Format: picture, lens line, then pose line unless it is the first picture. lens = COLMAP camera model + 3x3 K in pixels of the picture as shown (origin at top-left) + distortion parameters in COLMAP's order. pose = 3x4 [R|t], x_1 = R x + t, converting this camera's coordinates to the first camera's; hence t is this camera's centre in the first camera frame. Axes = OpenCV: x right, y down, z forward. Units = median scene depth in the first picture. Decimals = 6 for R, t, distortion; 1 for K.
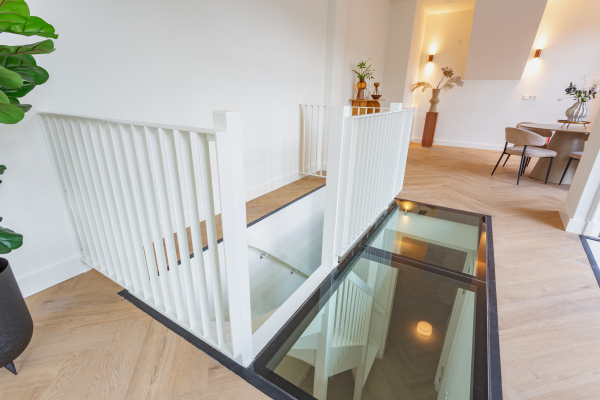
lens RADIAL K [[288.0, 0, 300.8], [0, 288.0, 194.1], [0, 0, 1]] dist [0.005602, 0.000942]
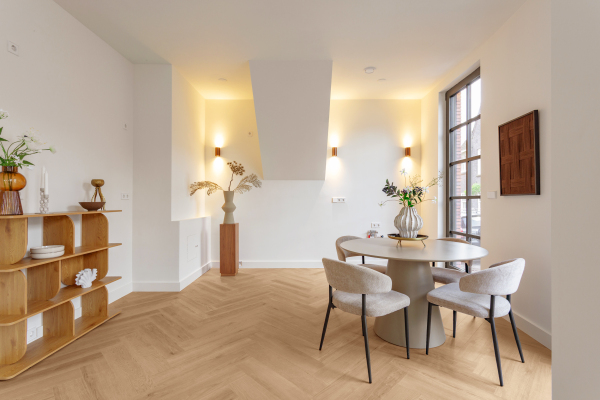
lens RADIAL K [[288.0, 0, 300.3], [0, 288.0, 198.6], [0, 0, 1]] dist [0.005602, 0.000942]
pose [[0.859025, -0.018534, 0.511599, 0.277355], [0.184657, 0.943287, -0.275883, -0.131237], [-0.477471, 0.331460, 0.813729, 0.379754]]
